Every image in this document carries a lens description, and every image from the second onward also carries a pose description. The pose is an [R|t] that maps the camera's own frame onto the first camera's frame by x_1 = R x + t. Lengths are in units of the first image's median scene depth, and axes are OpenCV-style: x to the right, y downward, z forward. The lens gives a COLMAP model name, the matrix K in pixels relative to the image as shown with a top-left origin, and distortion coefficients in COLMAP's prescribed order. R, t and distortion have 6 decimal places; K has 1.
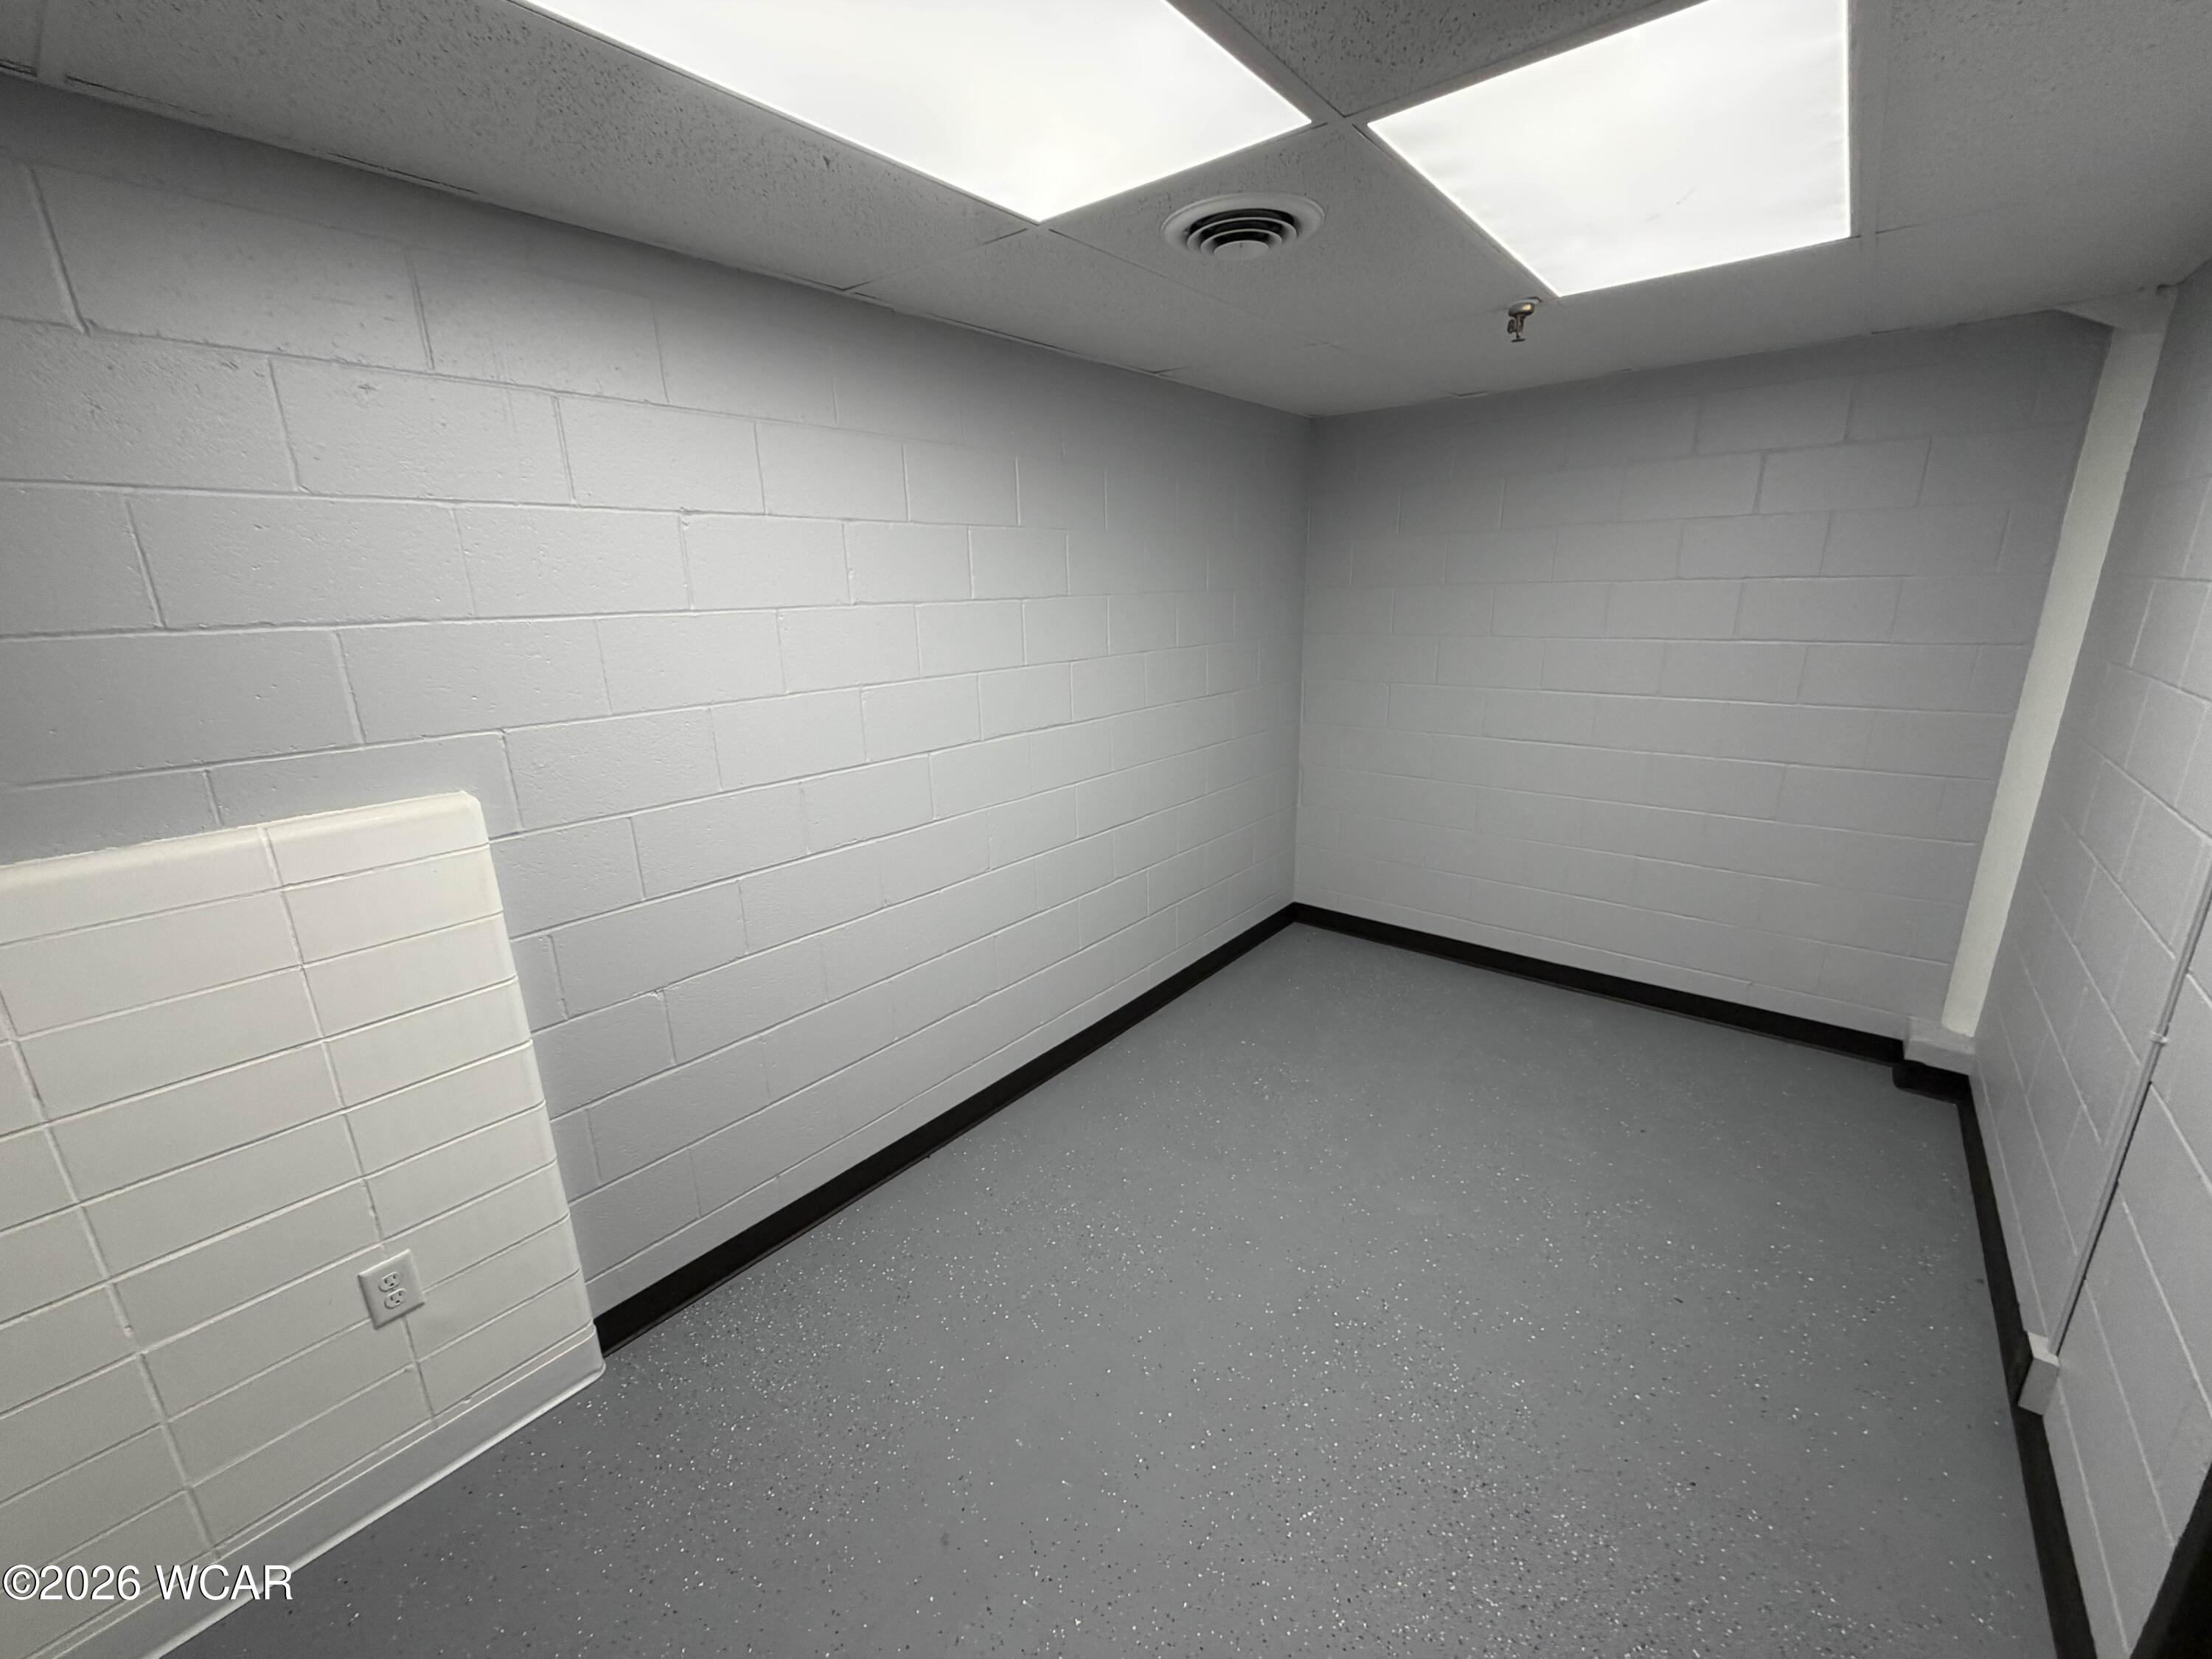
lens RADIAL K [[891.6, 0, 1106.0], [0, 891.6, 829.5], [0, 0, 1]] dist [0.000093, -0.000059]
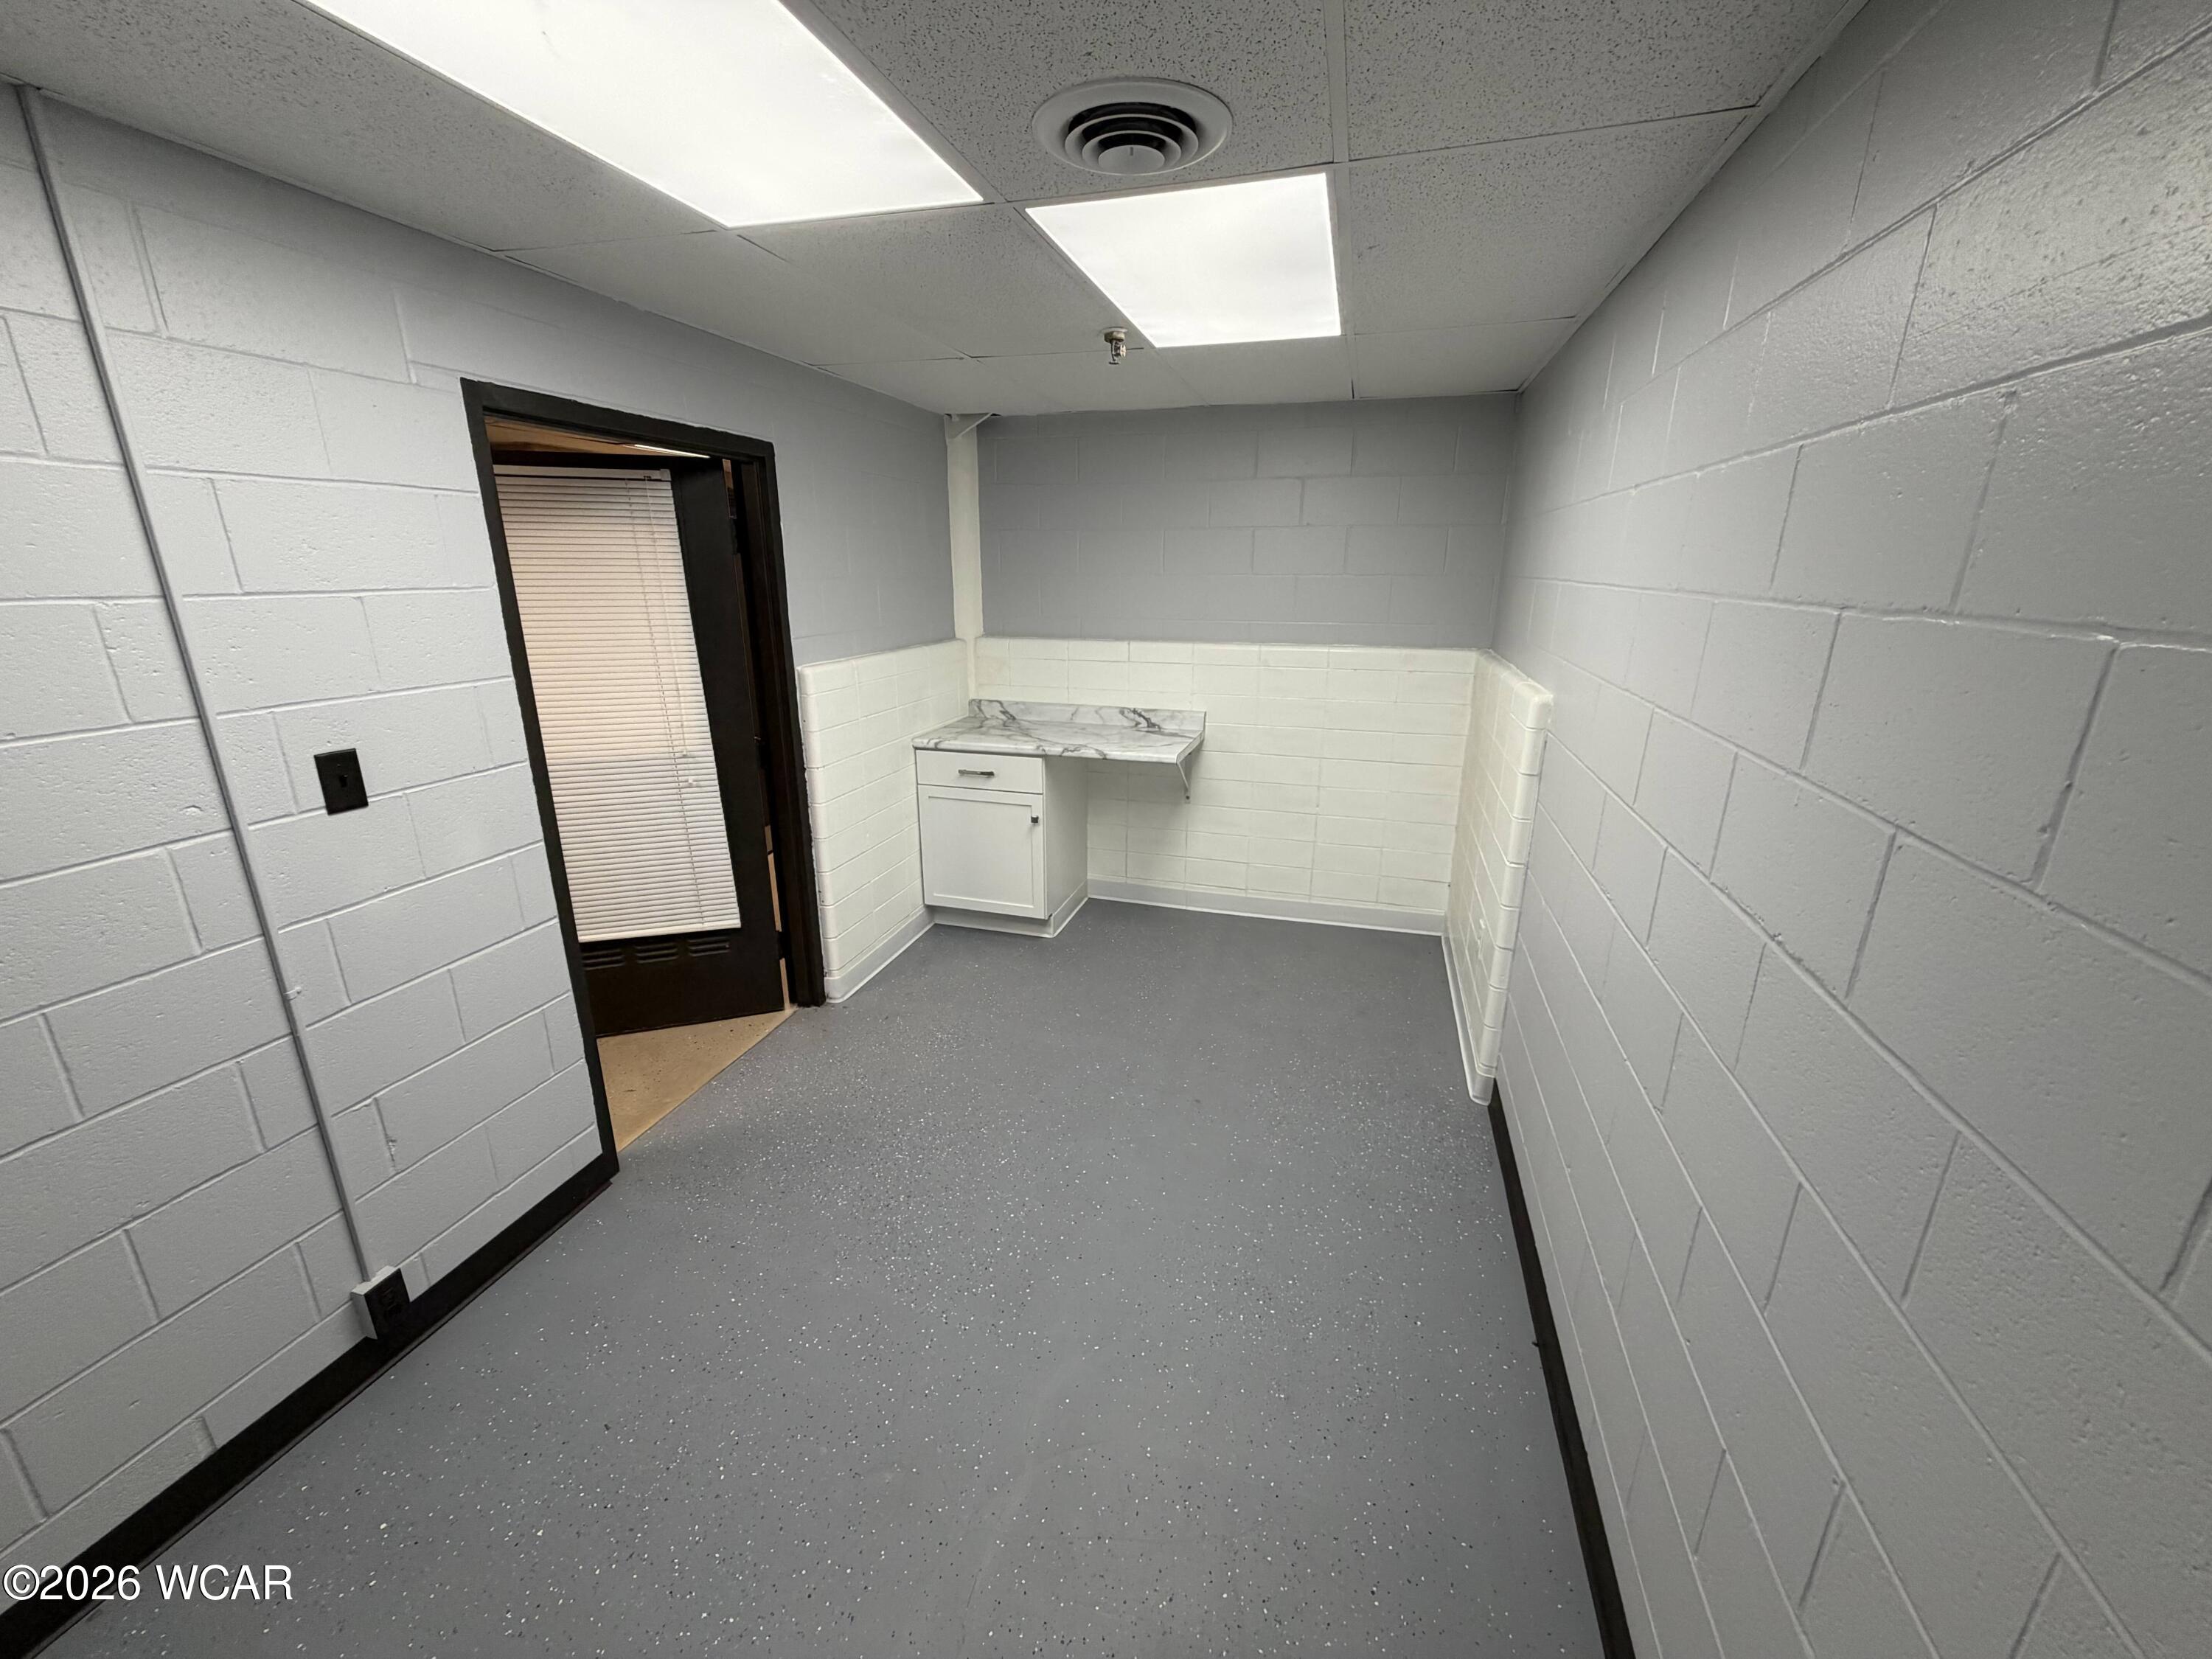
lens RADIAL K [[891.6, 0, 1106.0], [0, 891.6, 829.5], [0, 0, 1]] dist [0.000093, -0.000059]
pose [[0.920027, -0.086731, 0.382136, -0.140519], [0.082424, 0.996213, 0.027662, 0.063716], [-0.383089, 0.006047, 0.923692, -0.190610]]
